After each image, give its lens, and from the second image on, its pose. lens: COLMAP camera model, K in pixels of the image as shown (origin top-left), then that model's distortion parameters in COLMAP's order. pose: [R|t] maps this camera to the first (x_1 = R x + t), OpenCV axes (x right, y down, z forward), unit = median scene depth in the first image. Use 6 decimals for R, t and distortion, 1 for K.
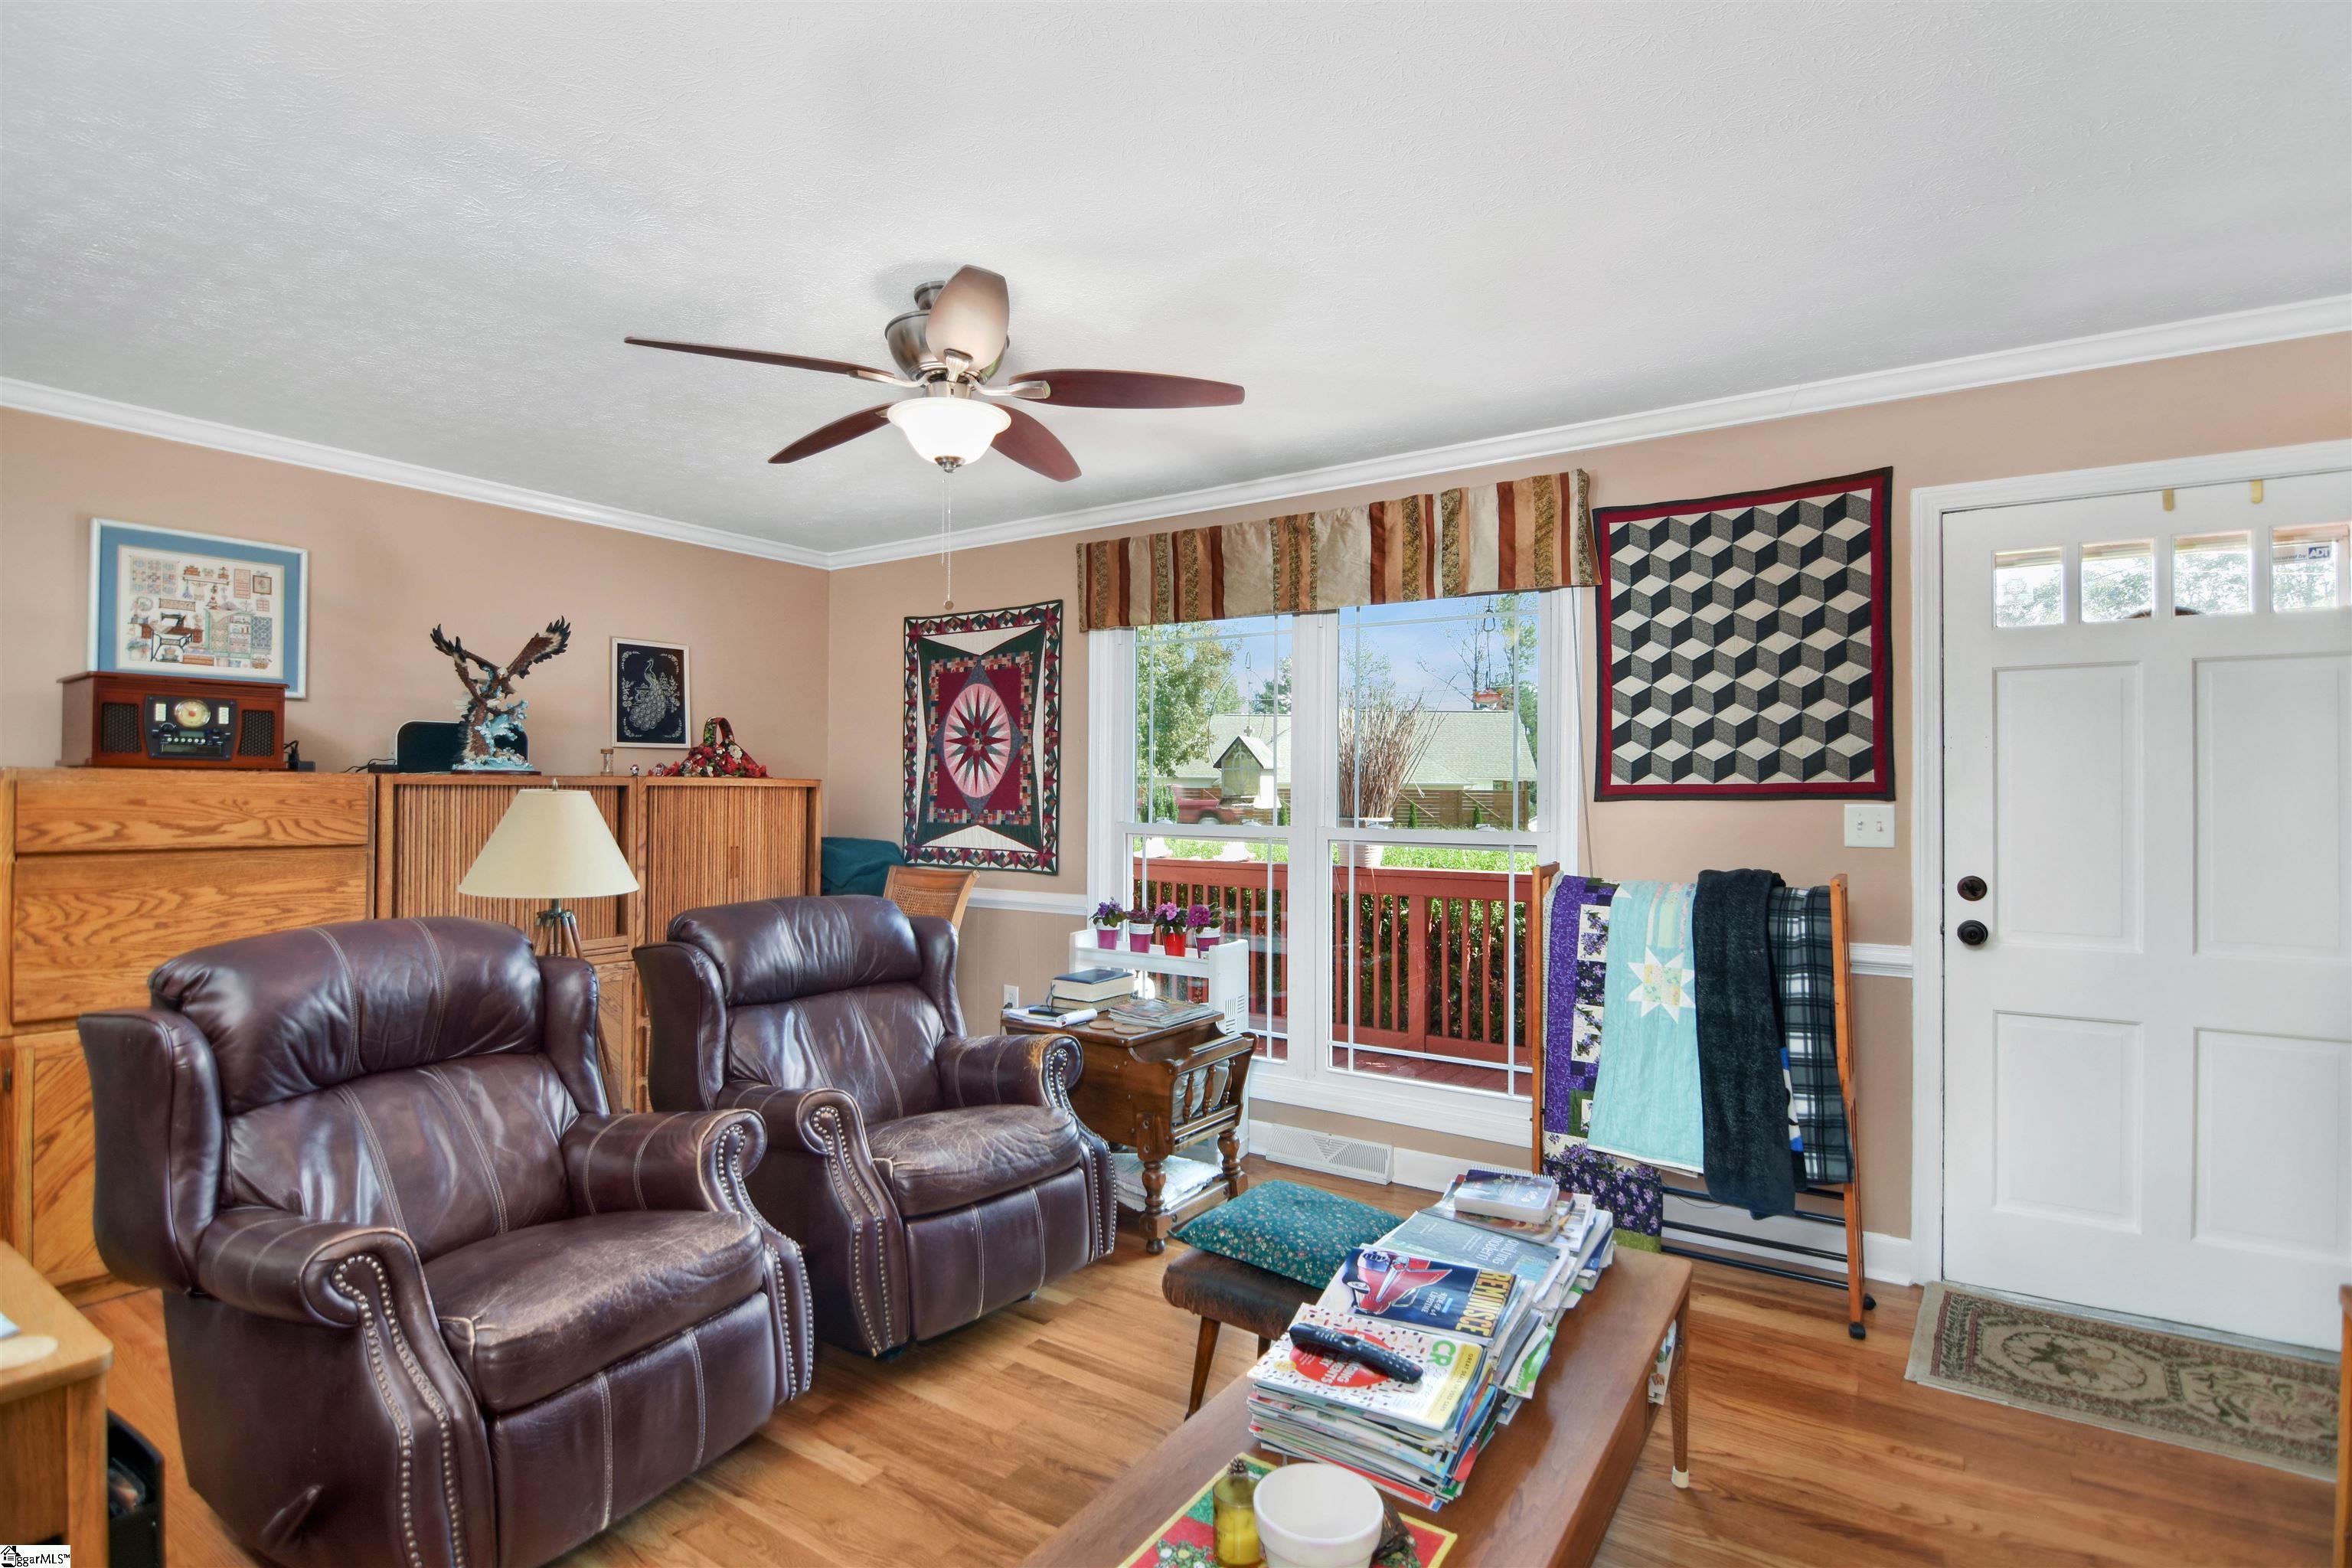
lens RADIAL K [[1144.8, 0, 1162.2], [0, 1144.8, 775.5], [0, 0, 1]] dist [-0.005741, -0.008624]
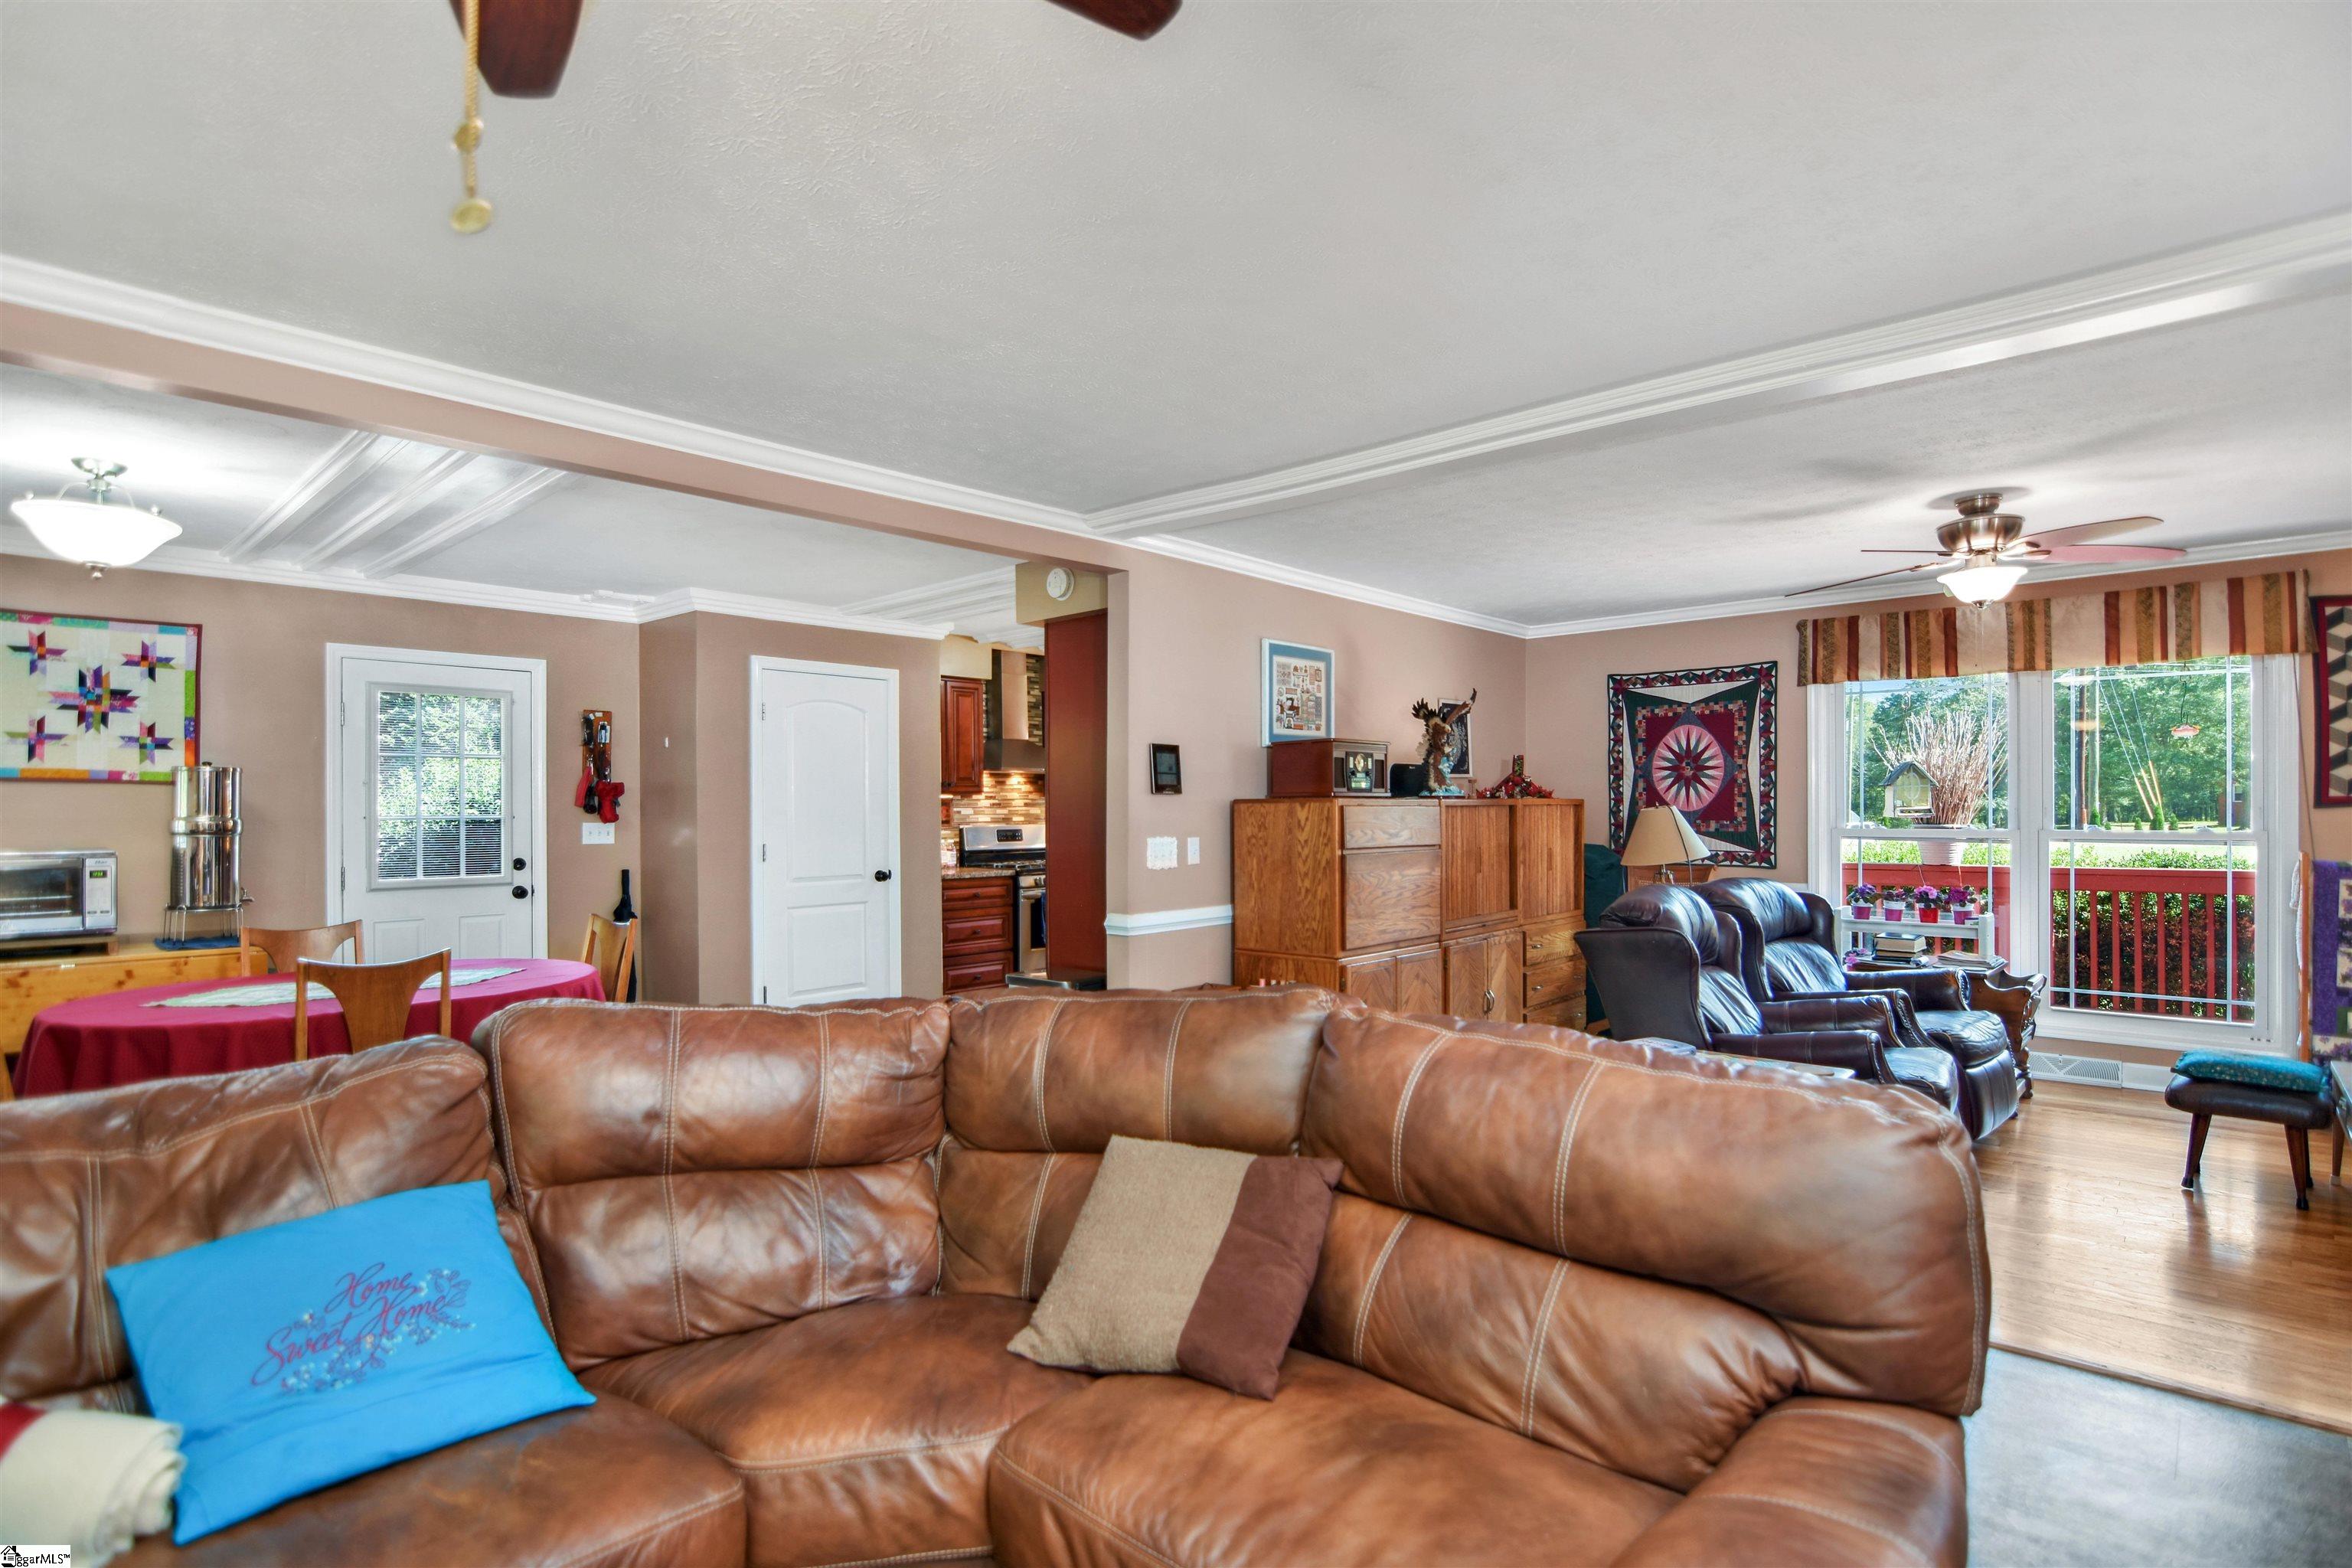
lens RADIAL K [[1144.8, 0, 1177.3], [0, 1144.8, 803.6], [0, 0, 1]] dist [-0.005741, -0.008624]
pose [[0.988982, -0.012015, -0.147548, -0.721895], [0.013552, 0.999864, 0.009416, -0.012988], [0.147414, -0.011312, 0.989010, -0.512137]]
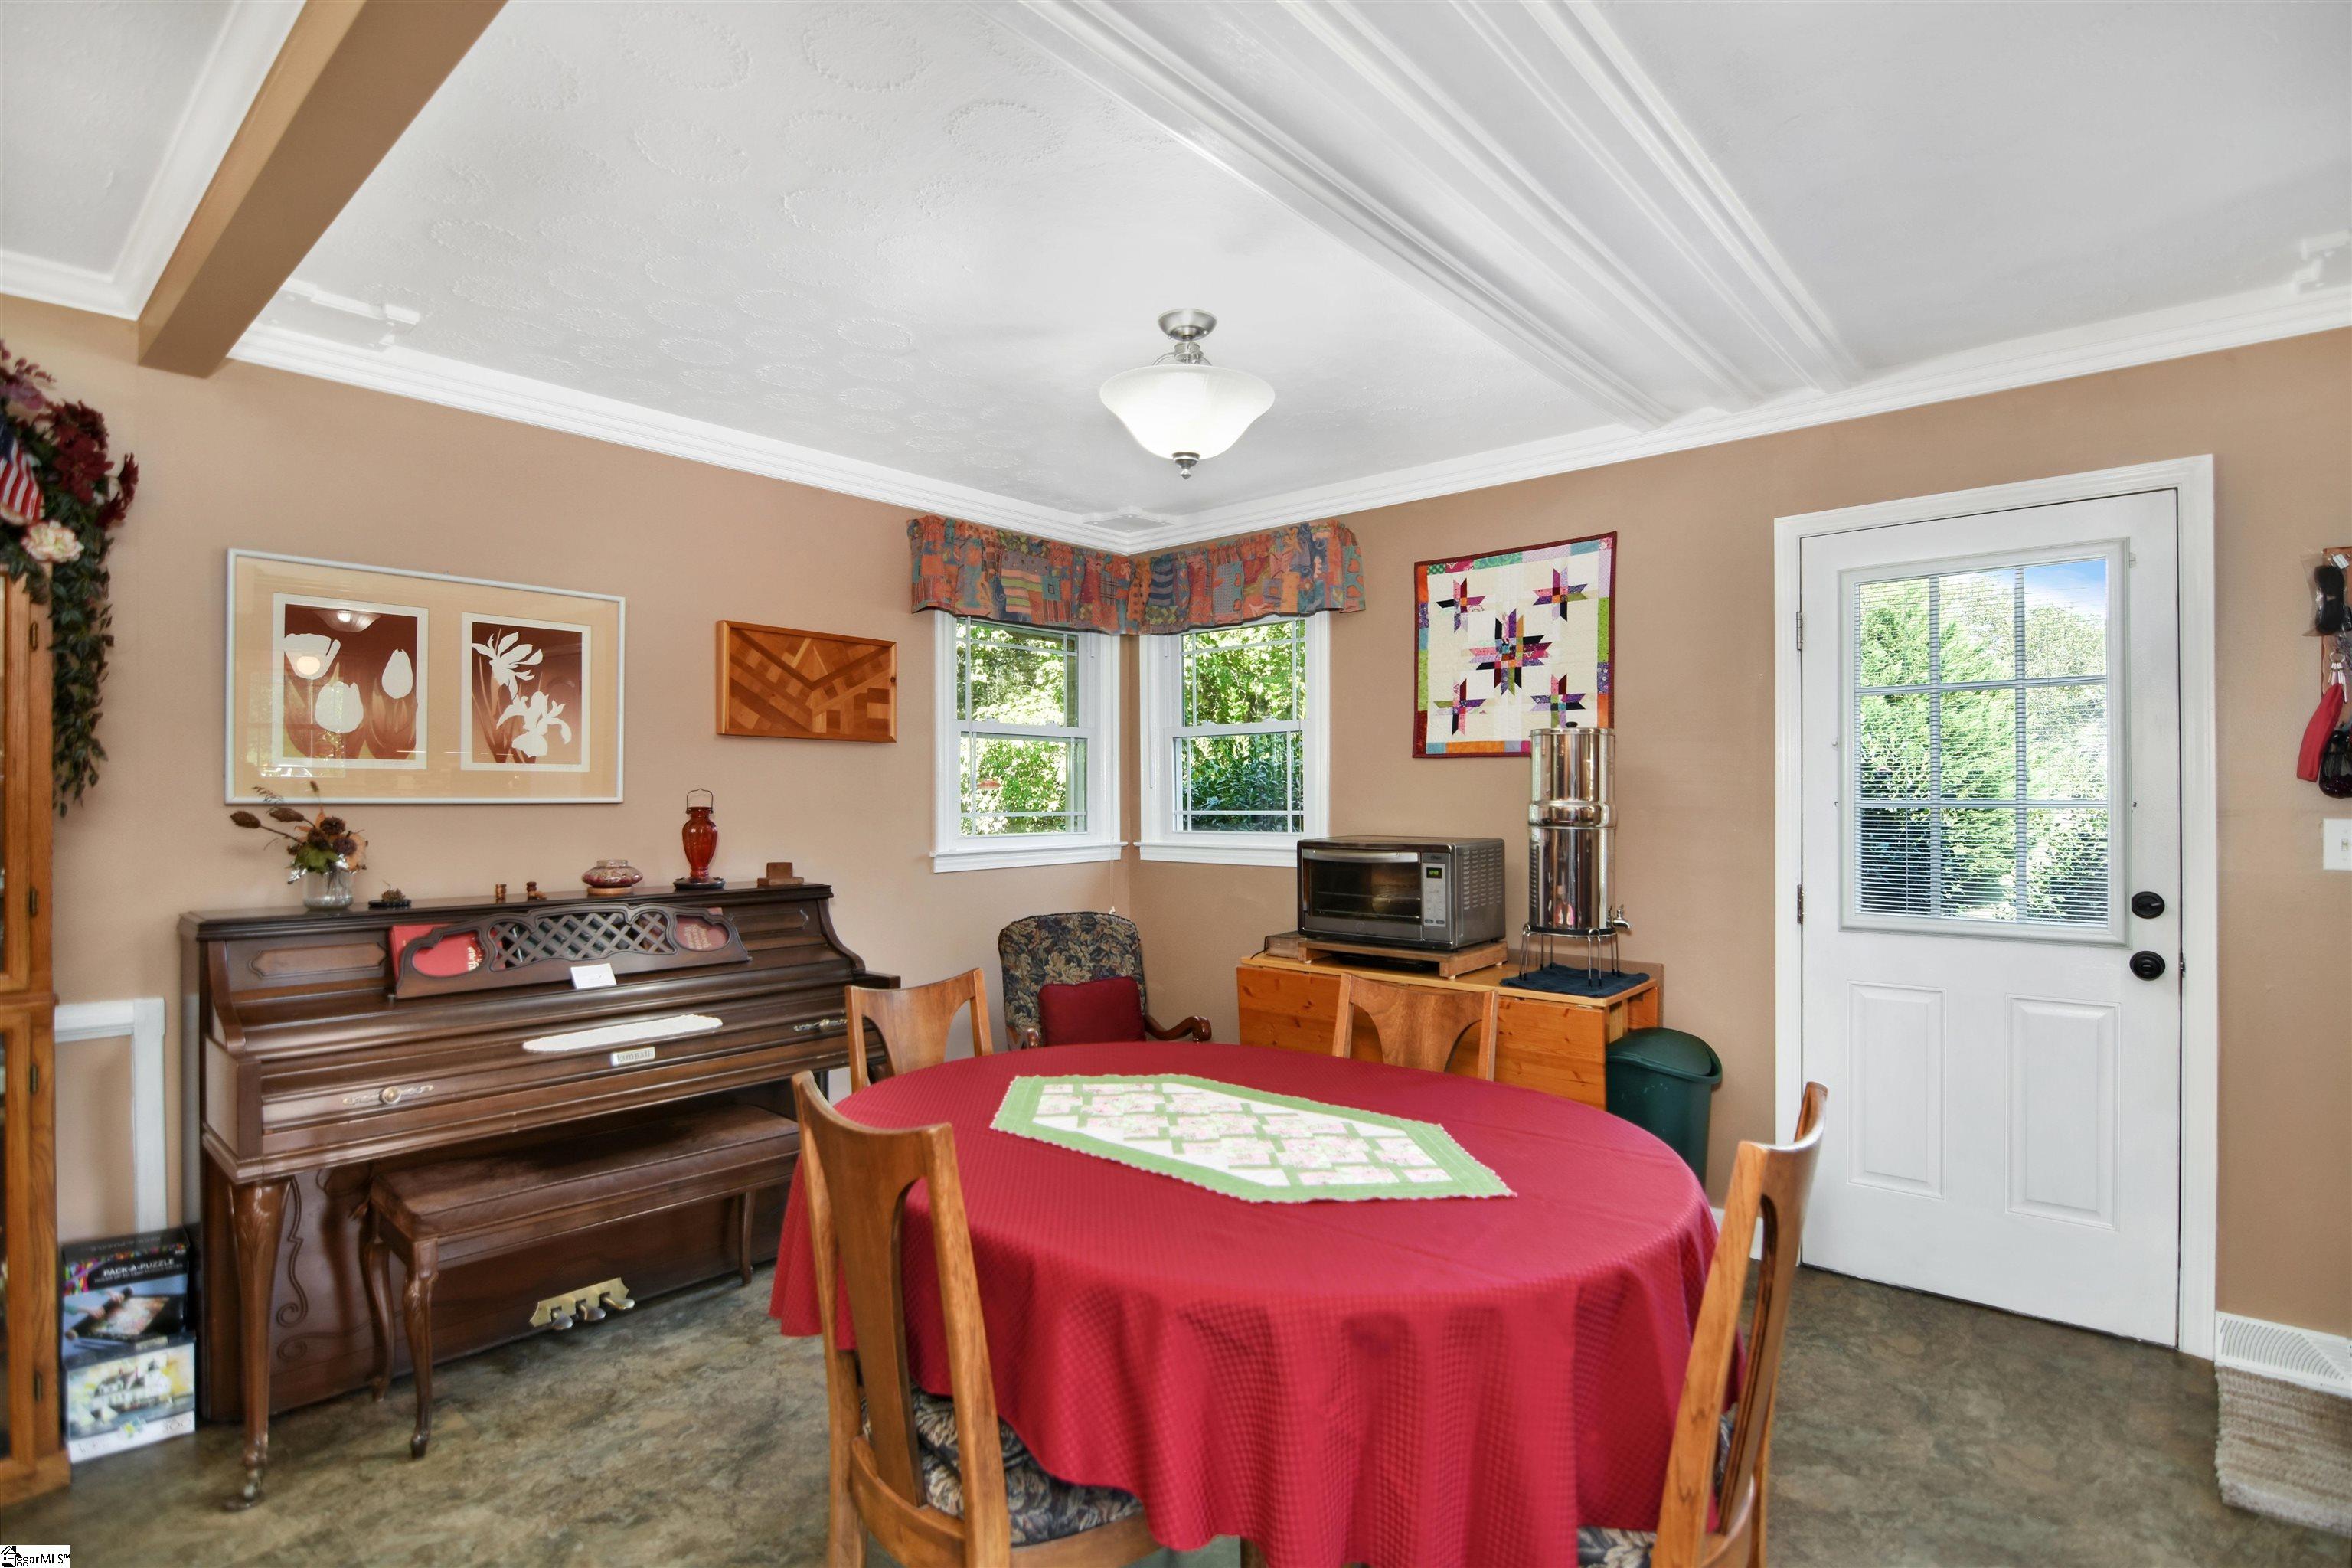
lens RADIAL K [[1144.8, 0, 1191.6], [0, 1144.8, 793.0], [0, 0, 1]] dist [-0.005741, -0.008624]
pose [[-0.117974, -0.013278, -0.992928, -1.043625], [0.016182, 0.999752, -0.015291, 0.001643], [0.992885, -0.017872, -0.117729, 0.357993]]
